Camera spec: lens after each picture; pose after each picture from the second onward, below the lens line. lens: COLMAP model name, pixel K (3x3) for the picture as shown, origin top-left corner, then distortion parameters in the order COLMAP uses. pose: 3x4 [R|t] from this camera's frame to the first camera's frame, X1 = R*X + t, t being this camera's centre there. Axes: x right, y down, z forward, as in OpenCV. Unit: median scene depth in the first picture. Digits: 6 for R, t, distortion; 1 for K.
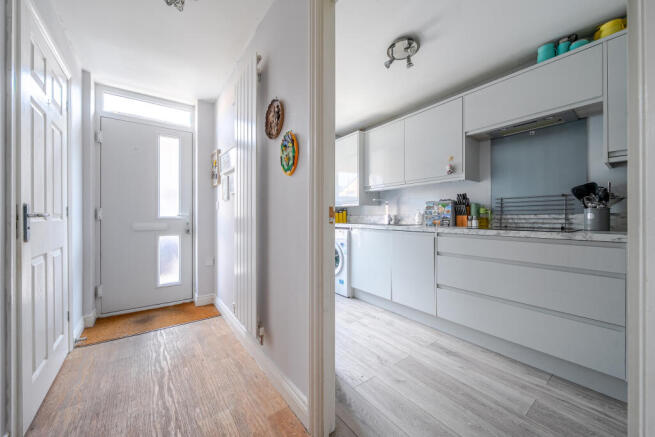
lens RADIAL K [[245.2, 0, 324.8], [0, 245.2, 217.3], [0, 0, 1]] dist [0.000737, 0.000094]
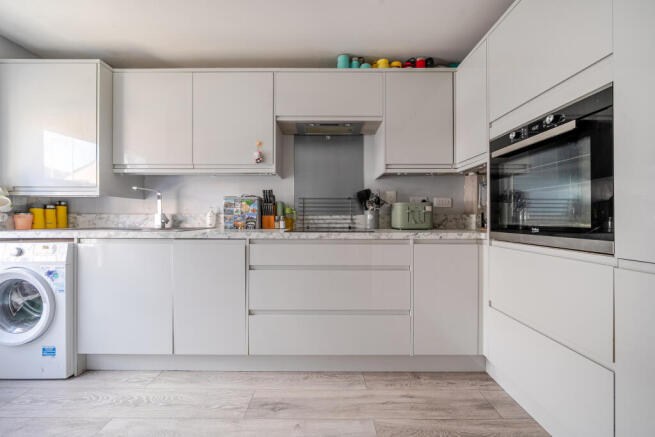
lens RADIAL K [[227.4, 0, 321.5], [0, 227.4, 217.4], [0, 0, 1]] dist [-0.002676, 0.000029]
pose [[0.608377, 0.002497, 0.793645, 0.050825], [-0.001390, 0.999997, -0.002080, -0.000081], [-0.793647, 0.000162, 0.608378, 0.388253]]
